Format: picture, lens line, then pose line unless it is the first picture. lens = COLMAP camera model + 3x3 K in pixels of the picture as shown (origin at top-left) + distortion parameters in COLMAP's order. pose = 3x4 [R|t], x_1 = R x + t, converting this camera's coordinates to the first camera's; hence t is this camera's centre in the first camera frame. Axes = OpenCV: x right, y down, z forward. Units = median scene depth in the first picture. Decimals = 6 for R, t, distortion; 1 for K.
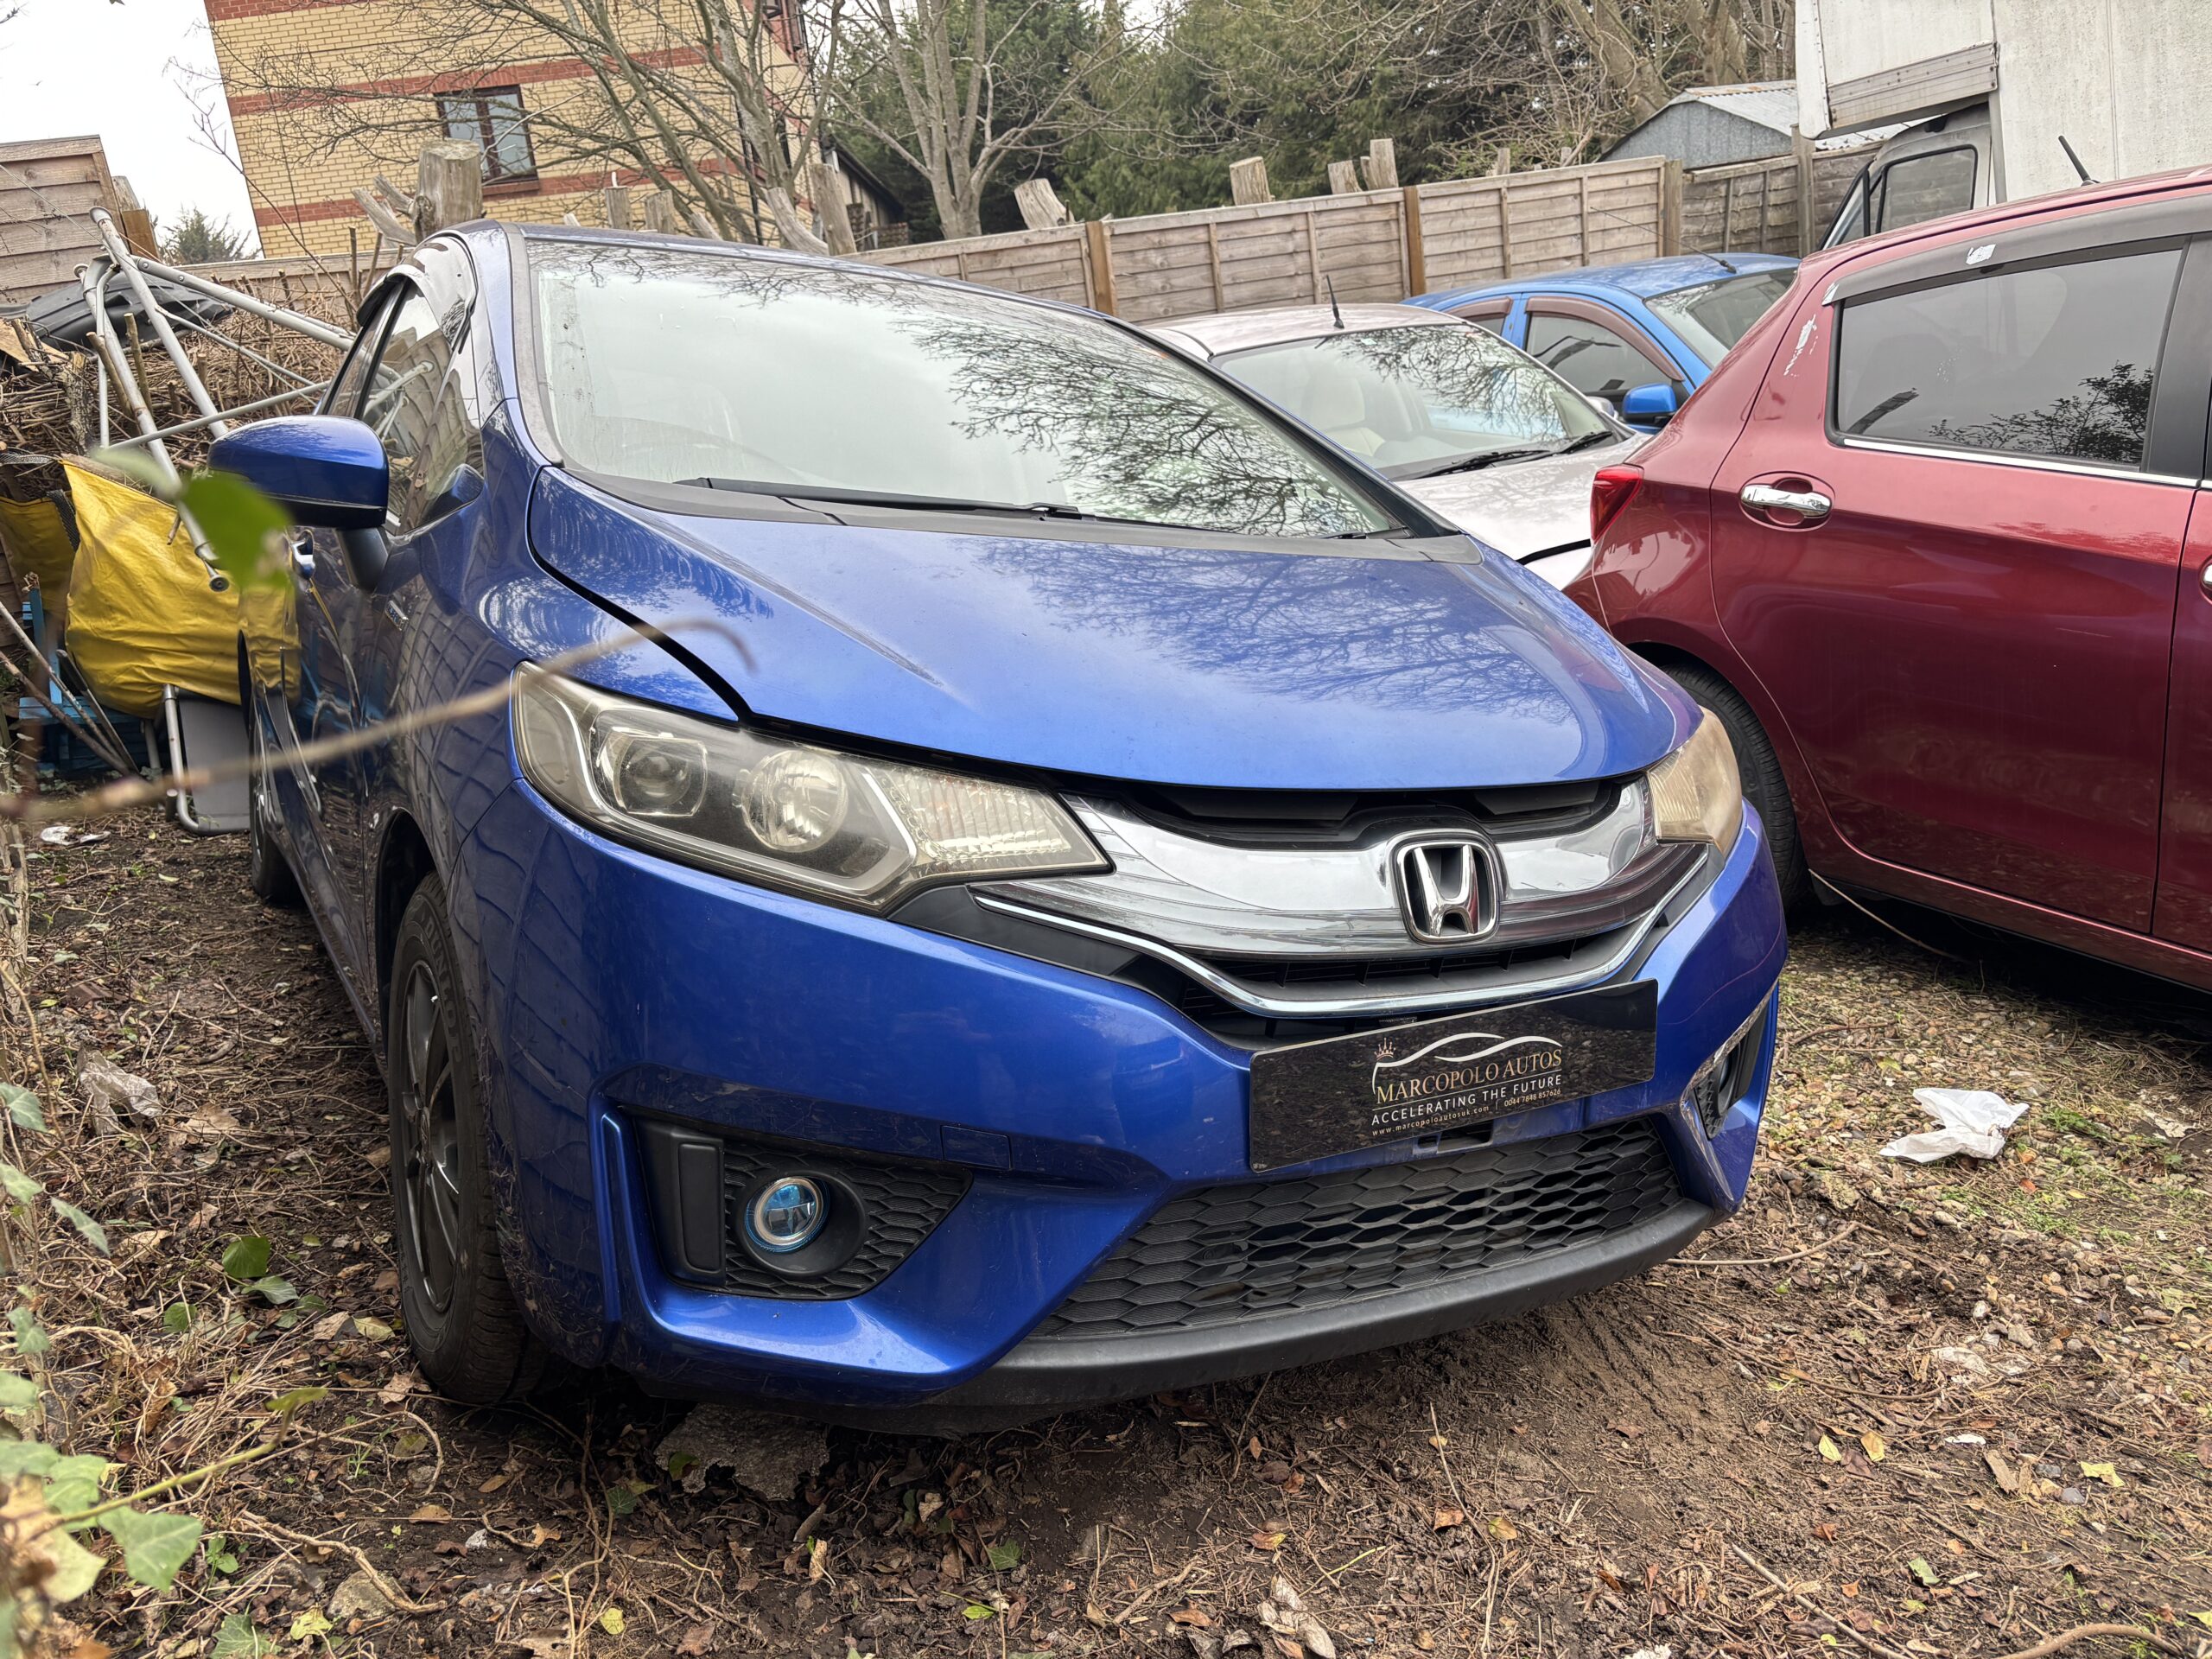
lens RADIAL K [[1677.5, 0, 1099.1], [0, 1677.5, 821.0], [0, 0, 1]] dist [0.049243, -0.056352]
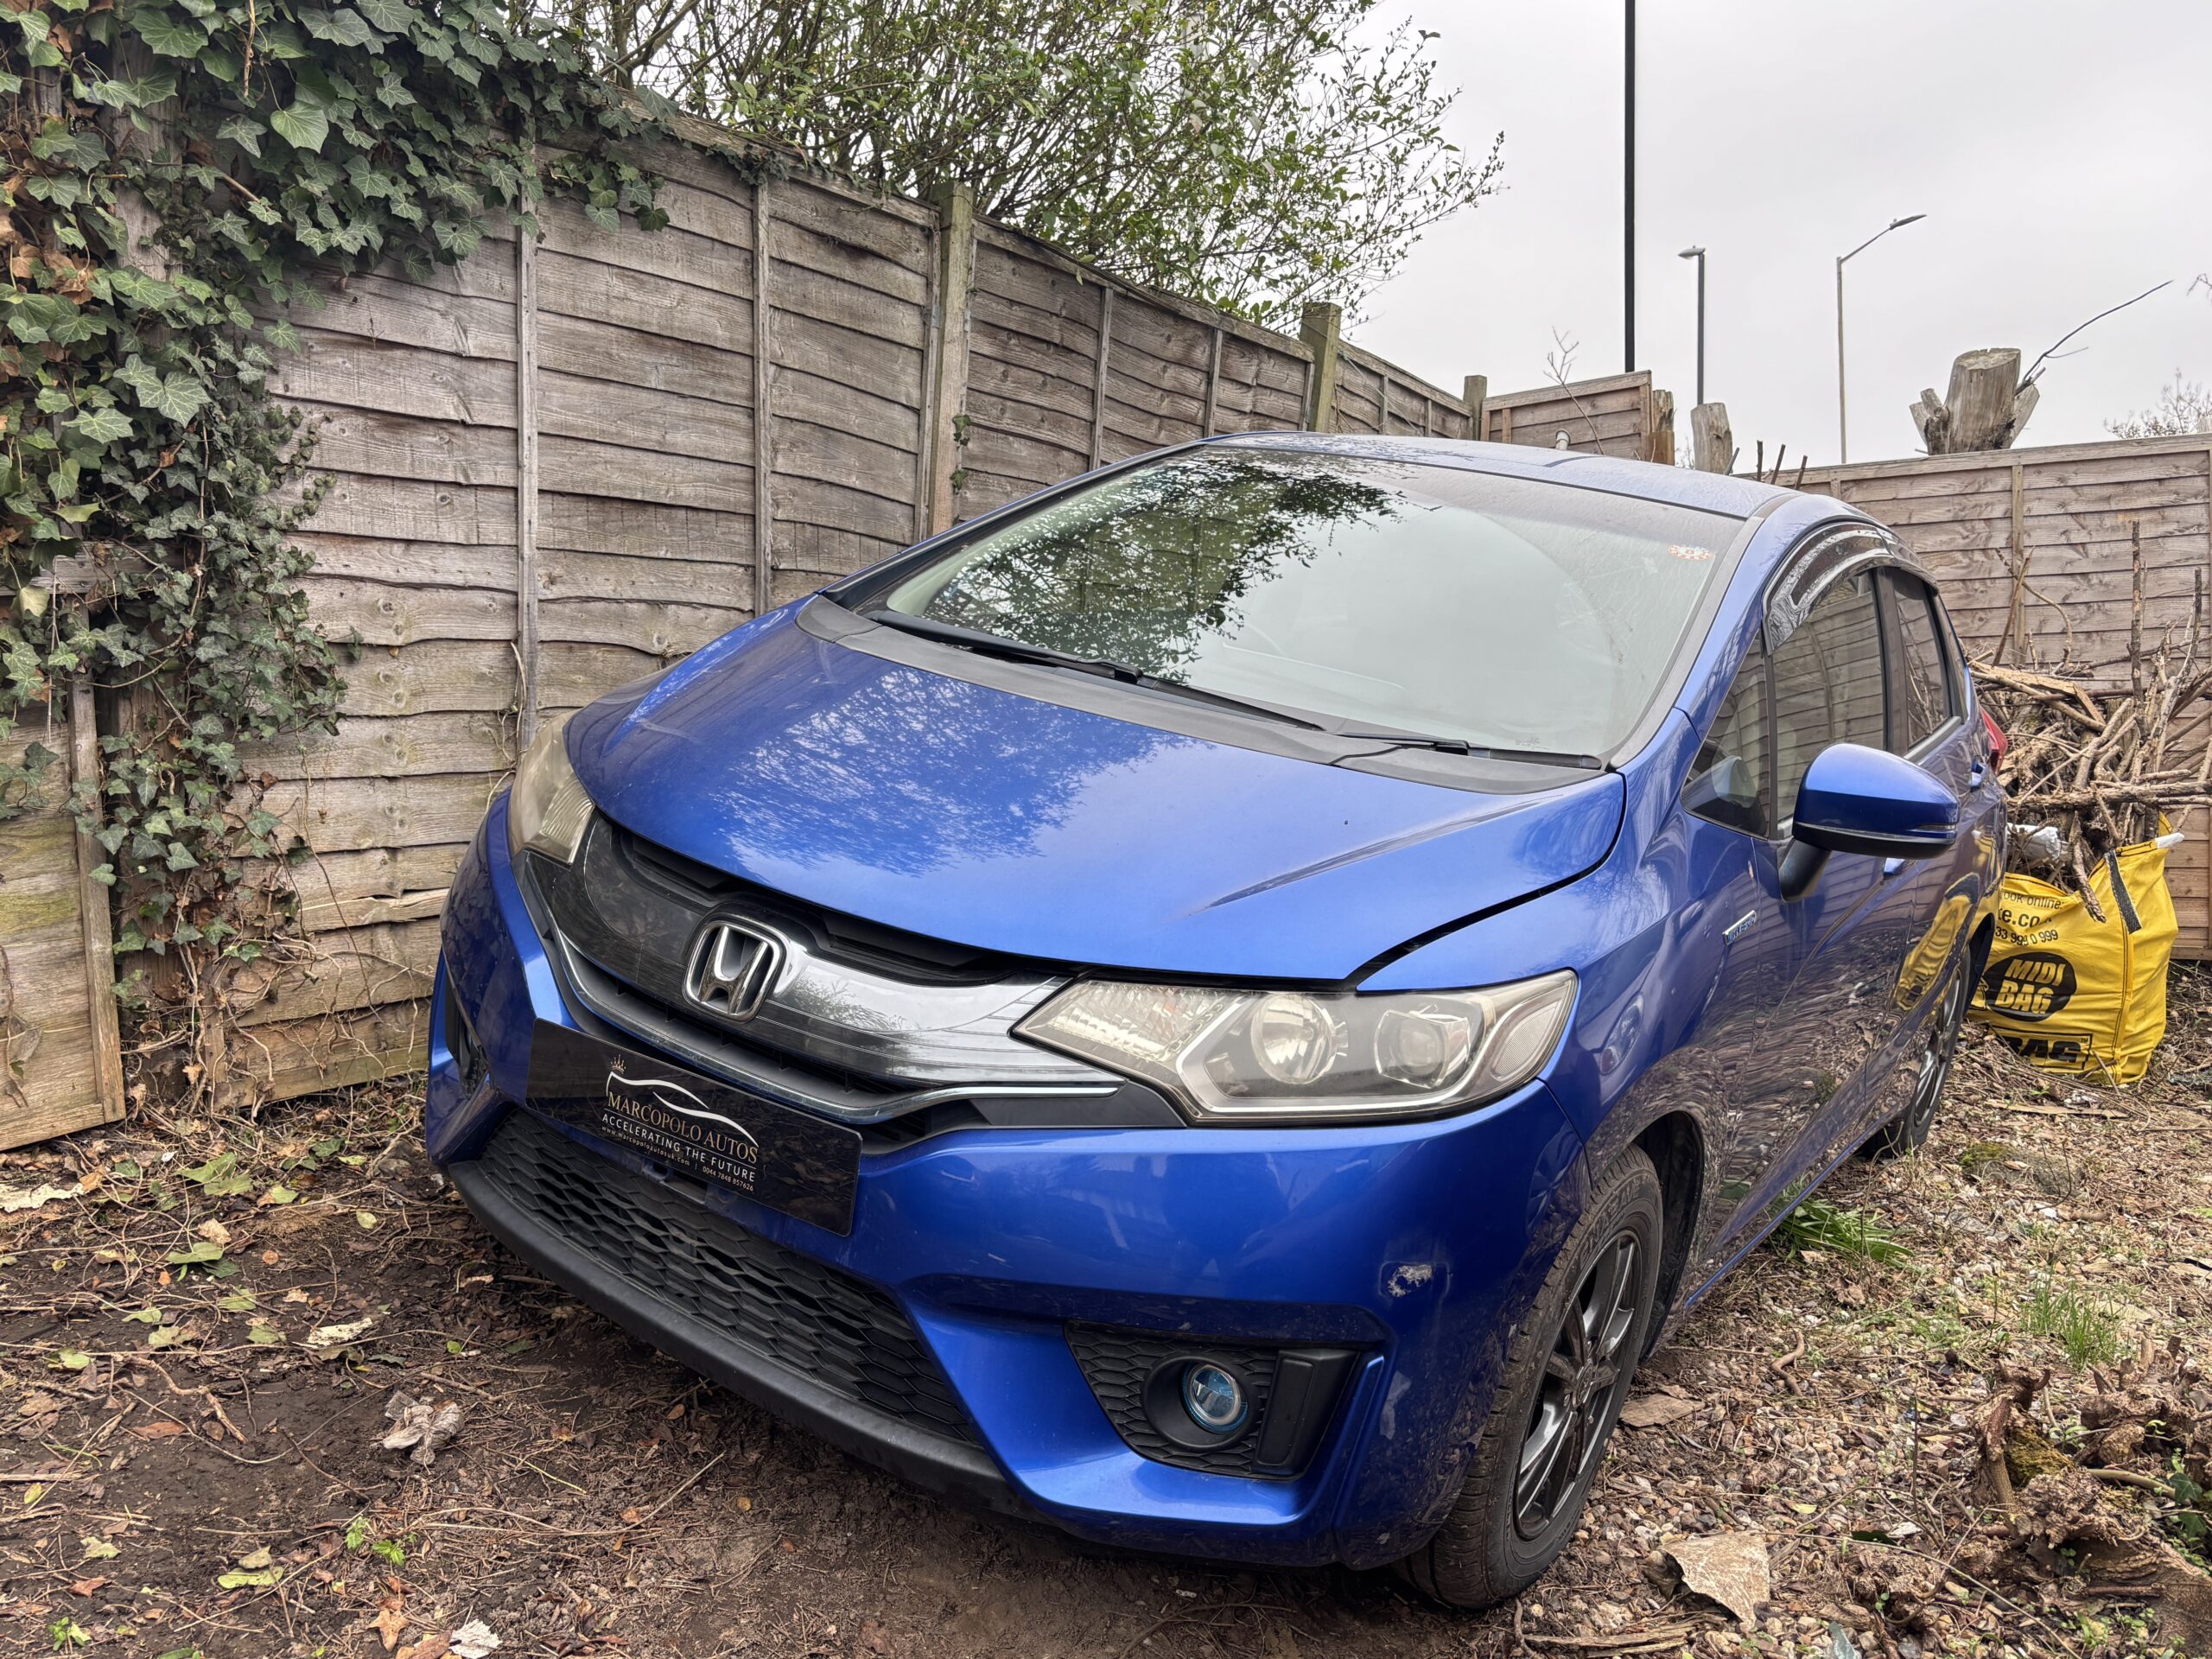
lens RADIAL K [[1765.2, 0, 1070.8], [0, 1765.2, 812.7], [0, 0, 1]] dist [0.021151, -0.011825]
pose [[0.414340, 0.163622, -0.895293, 0.818846], [-0.283905, 0.957858, 0.043665, -0.107576], [0.864708, 0.236086, 0.443332, 0.384457]]
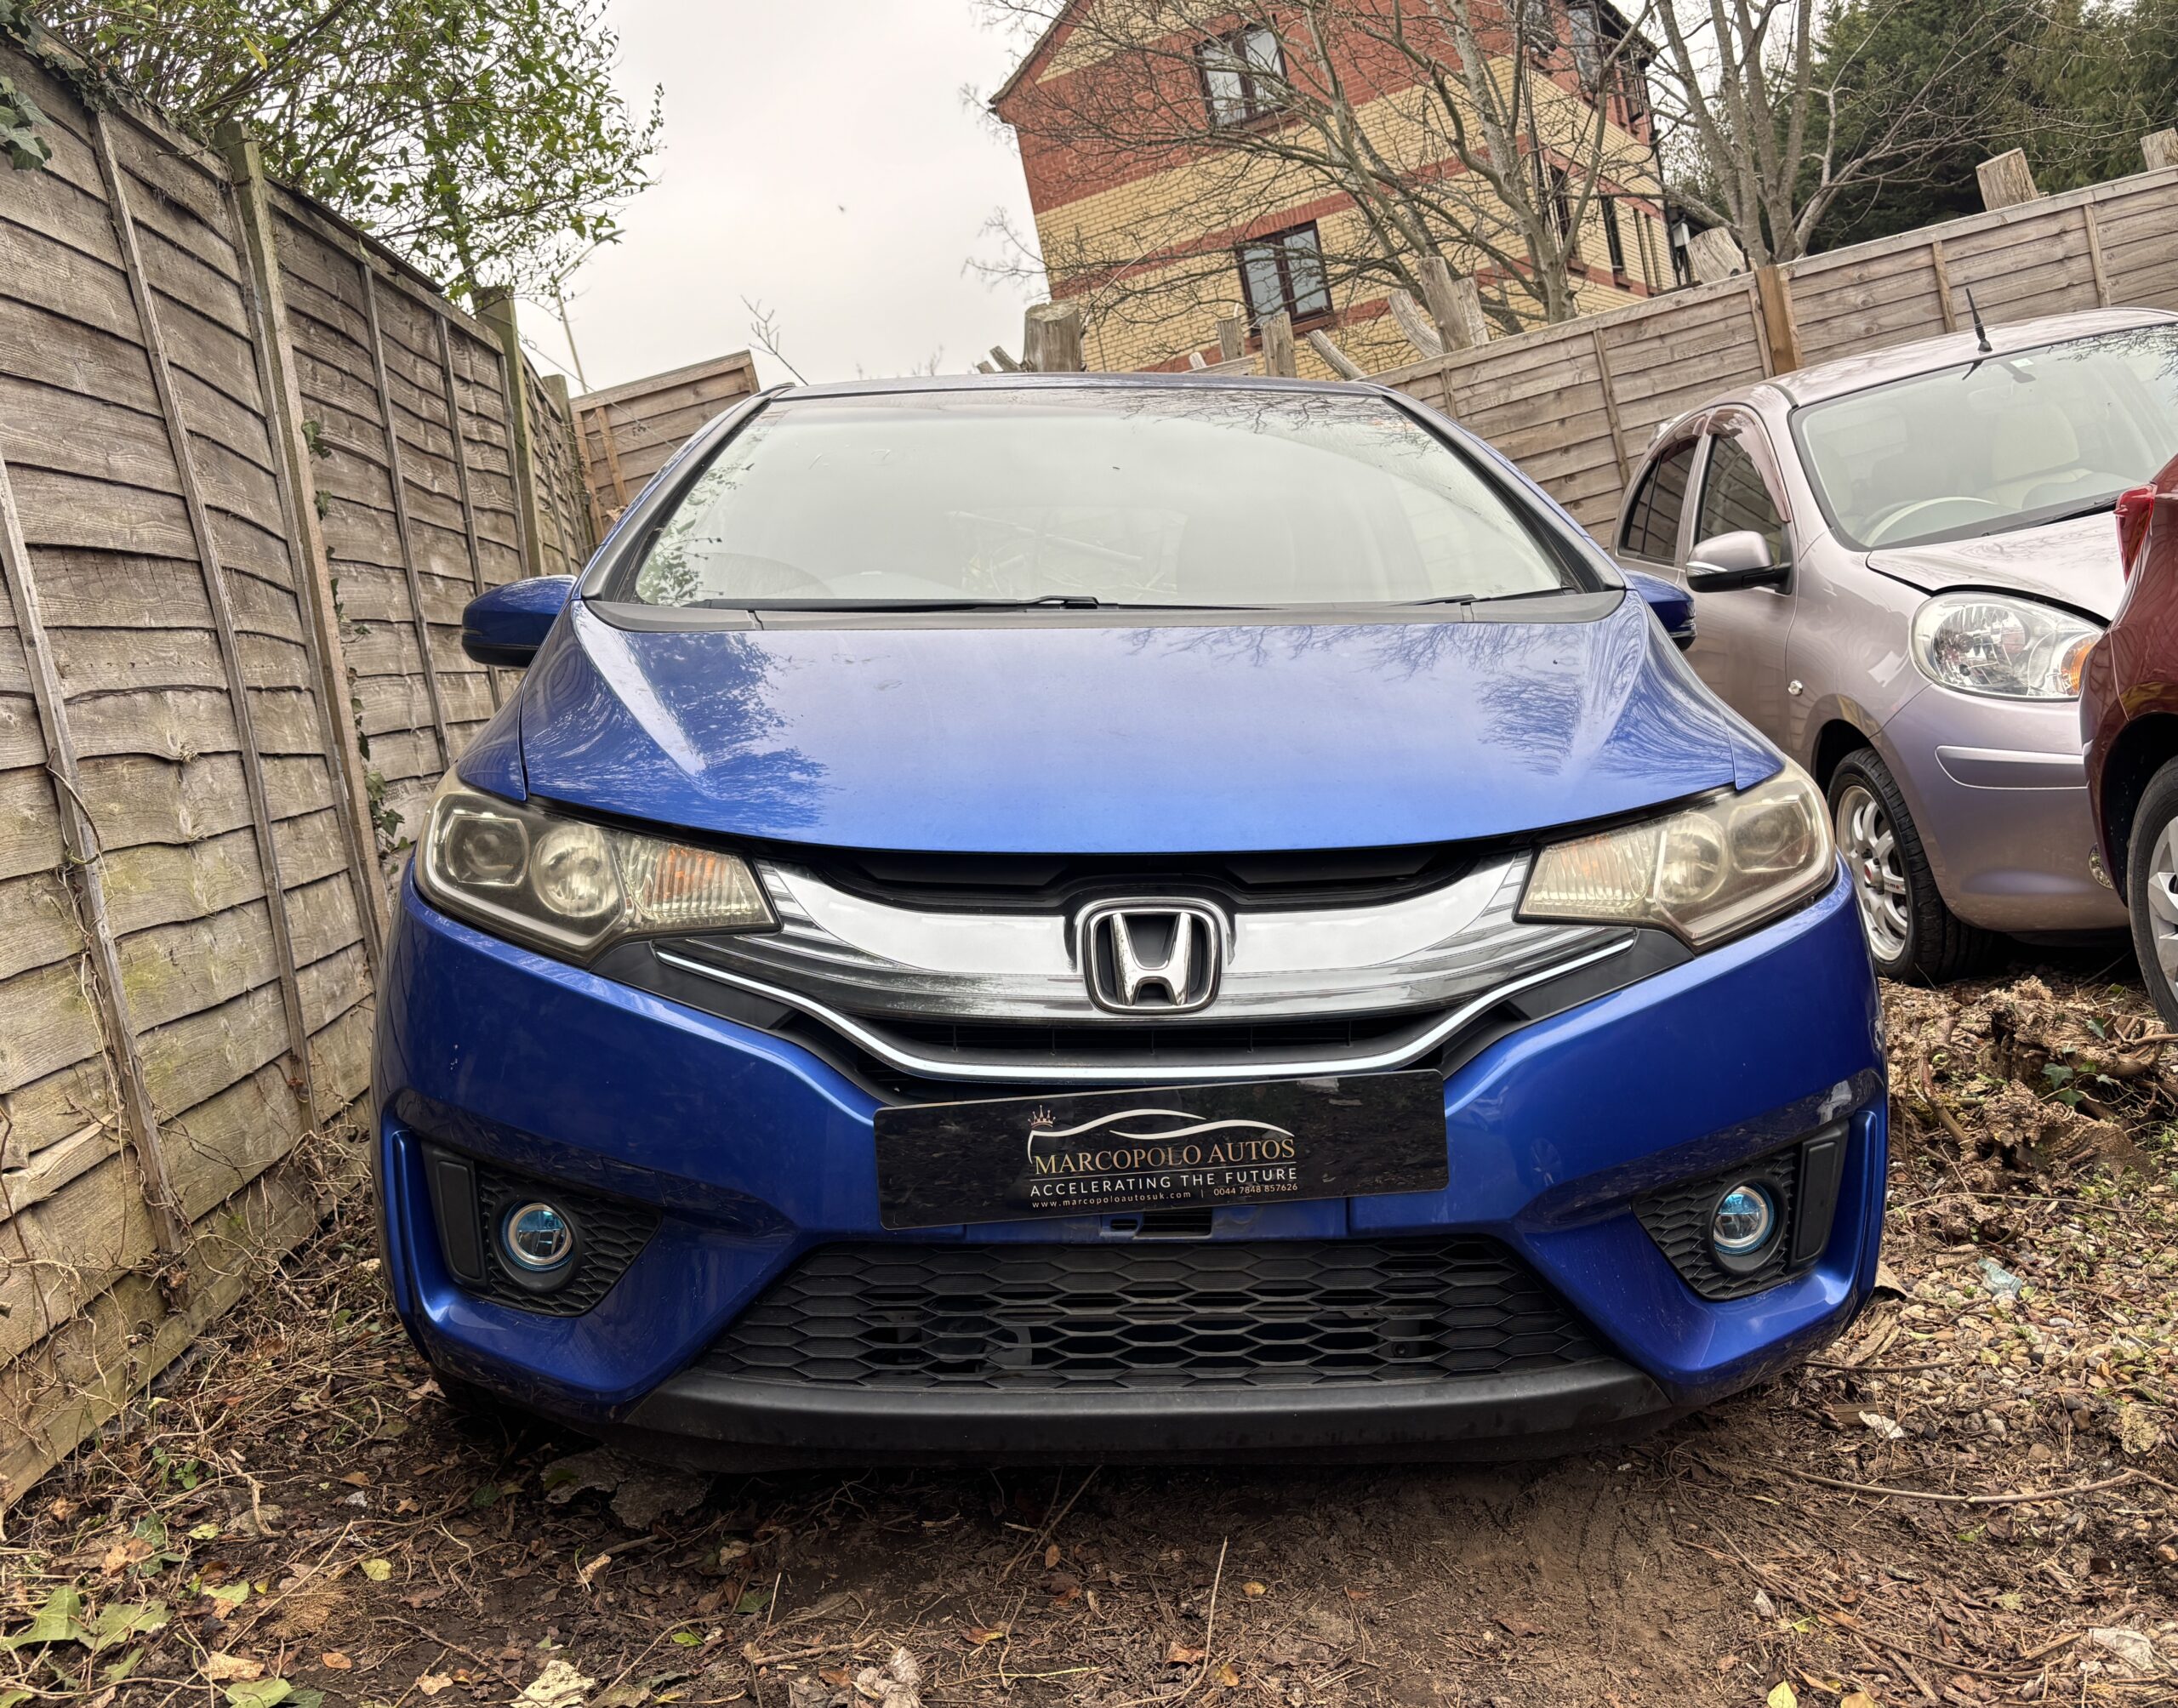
lens RADIAL K [[1931.8, 0, 1041.0], [0, 1931.8, 845.6], [0, 0, 1]] dist [0.049758, -0.043283]
pose [[0.873063, -0.022262, -0.487098, 0.410777], [-0.018067, 0.996794, -0.077941, 0.038064], [0.487272, 0.076848, 0.869862, 0.010203]]
